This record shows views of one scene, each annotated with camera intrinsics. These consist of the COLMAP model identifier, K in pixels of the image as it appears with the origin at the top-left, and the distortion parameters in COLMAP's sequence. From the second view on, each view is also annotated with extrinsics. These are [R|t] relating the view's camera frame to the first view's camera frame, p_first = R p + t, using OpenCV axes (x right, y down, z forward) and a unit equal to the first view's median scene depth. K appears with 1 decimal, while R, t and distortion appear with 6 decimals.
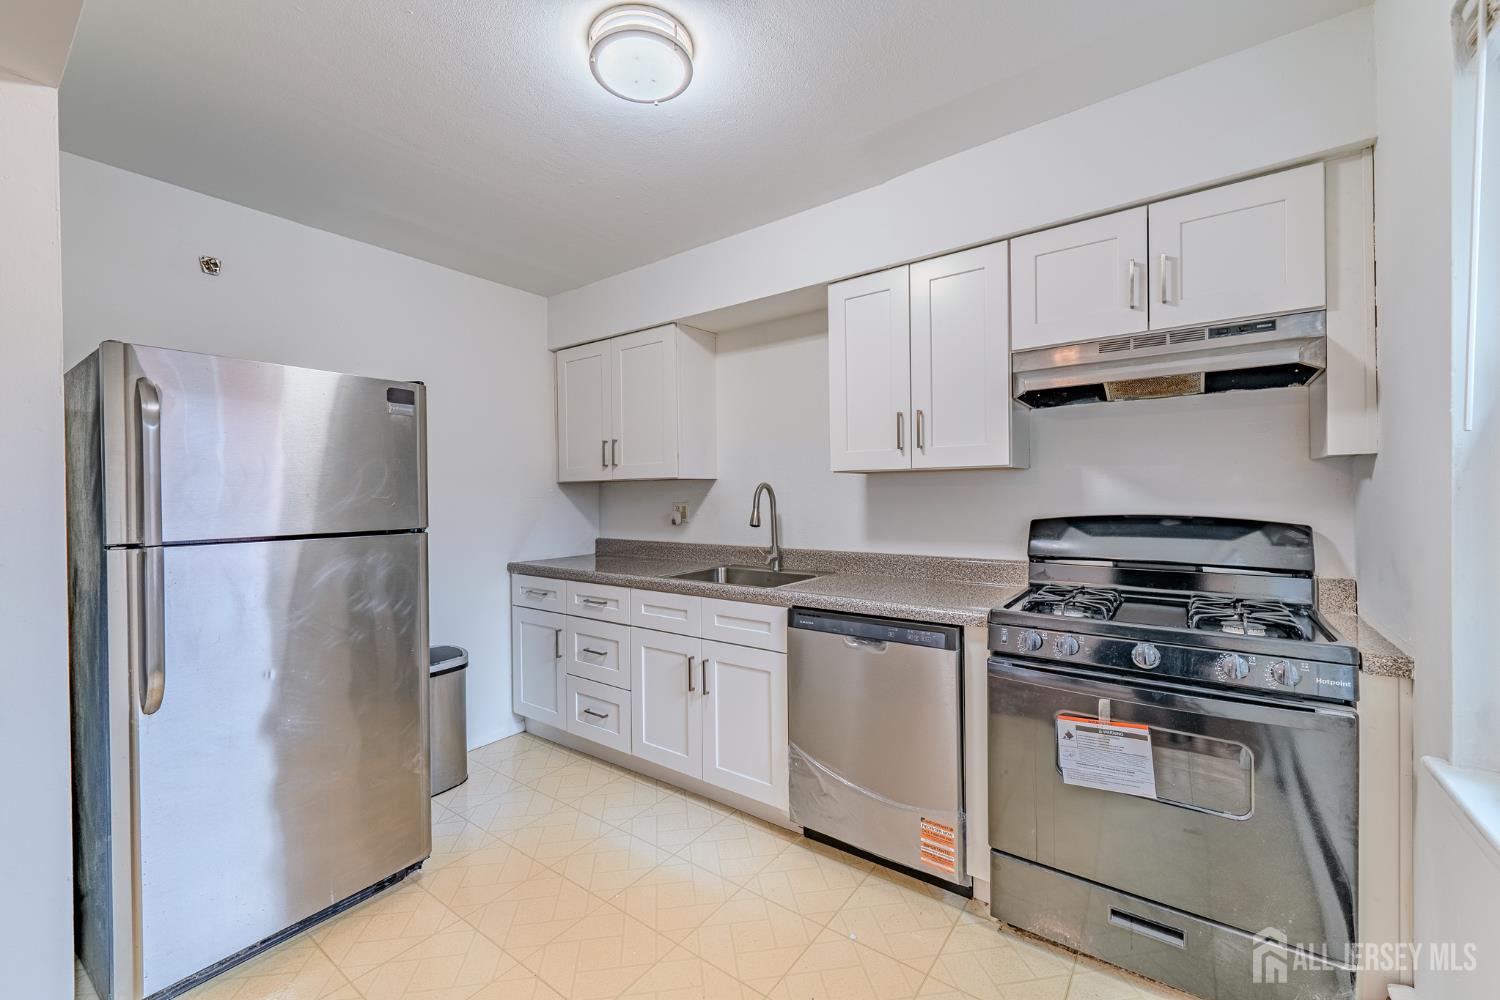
lens RADIAL K [[600.7, 0, 739.7], [0, 600.7, 498.8], [0, 0, 1]] dist [0.010486, -0.005155]
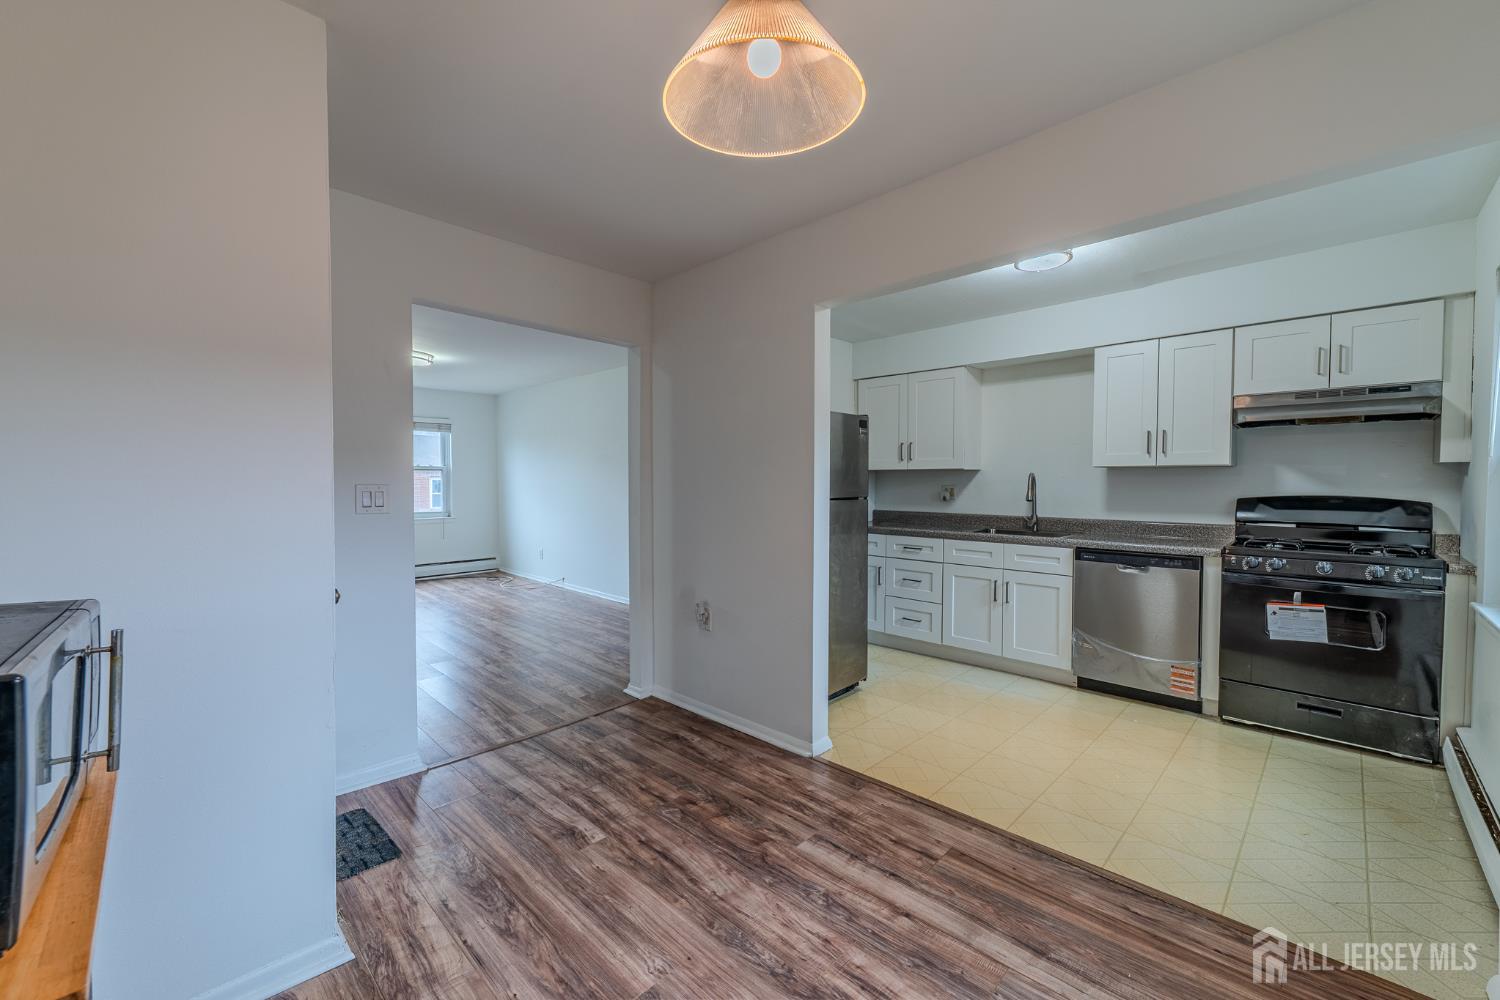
lens RADIAL K [[600.7, 0, 739.7], [0, 600.7, 498.8], [0, 0, 1]] dist [0.010486, -0.005155]
pose [[0.990736, 0.017168, -0.134711, -0.717931], [-0.013837, 0.999576, 0.025628, 0.015726], [0.135094, -0.023526, 0.990553, -0.900757]]
